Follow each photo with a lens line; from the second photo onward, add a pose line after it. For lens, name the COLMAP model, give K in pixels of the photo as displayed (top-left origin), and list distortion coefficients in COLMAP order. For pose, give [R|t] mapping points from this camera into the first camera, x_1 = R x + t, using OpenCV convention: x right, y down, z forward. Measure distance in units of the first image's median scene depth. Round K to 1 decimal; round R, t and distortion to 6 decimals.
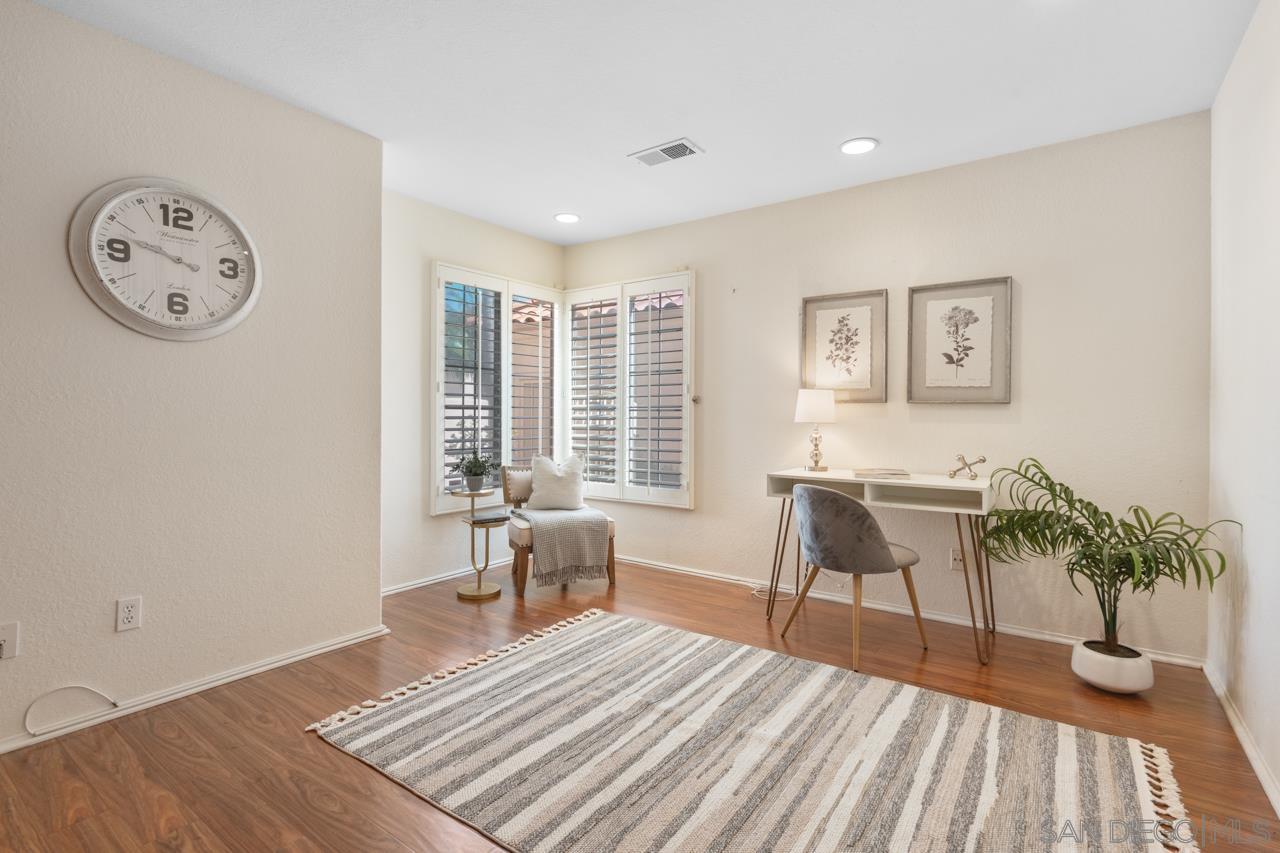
lens RADIAL K [[604.5, 0, 638.9], [0, 604.5, 410.4], [0, 0, 1]] dist [-0.002771, -0.000236]
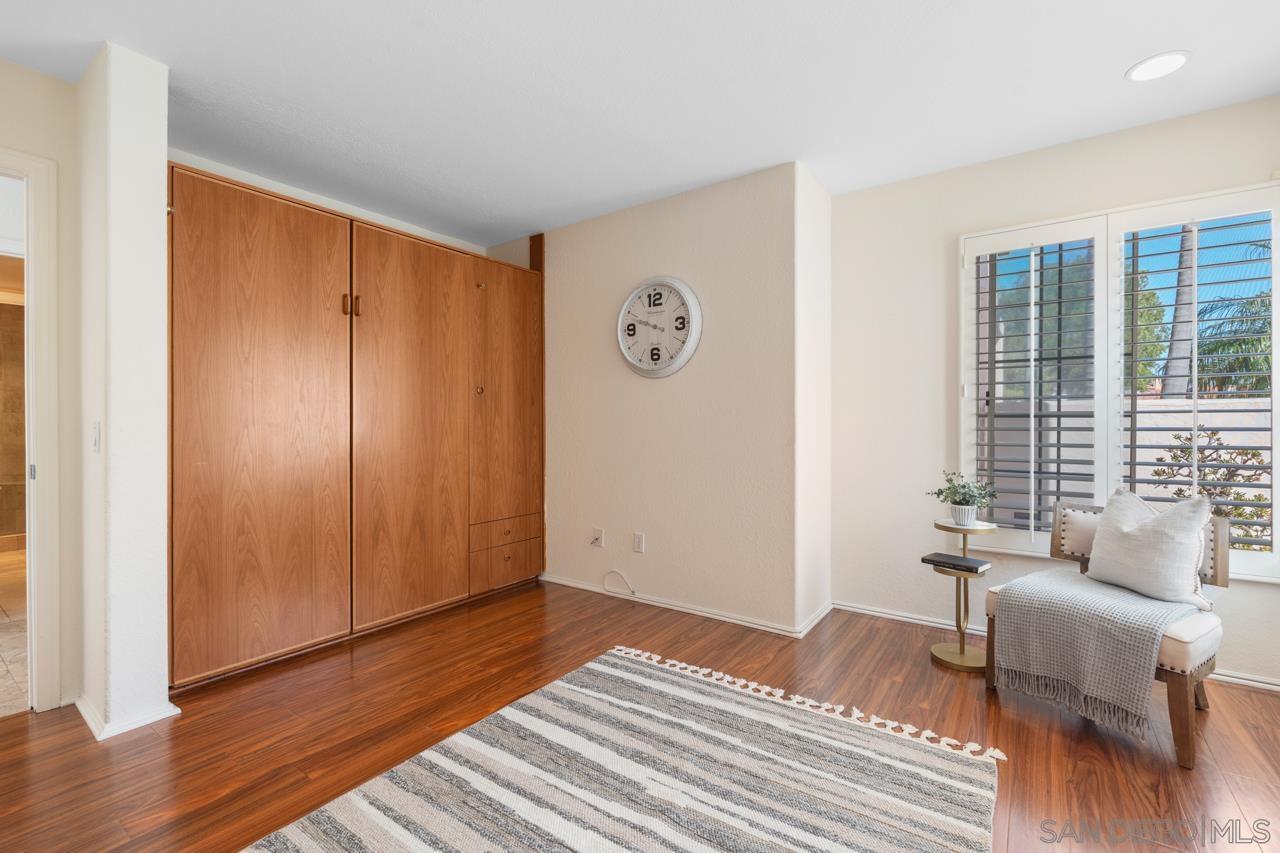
lens RADIAL K [[559.0, 0, 640.7], [0, 559.0, 421.7], [0, 0, 1]] dist [-0.005554, 0.000088]
pose [[0.012581, -0.003412, -0.999915, 0.684324], [0.006825, 0.999971, -0.003326, 0.003386], [0.999898, -0.006783, 0.012604, 0.930844]]
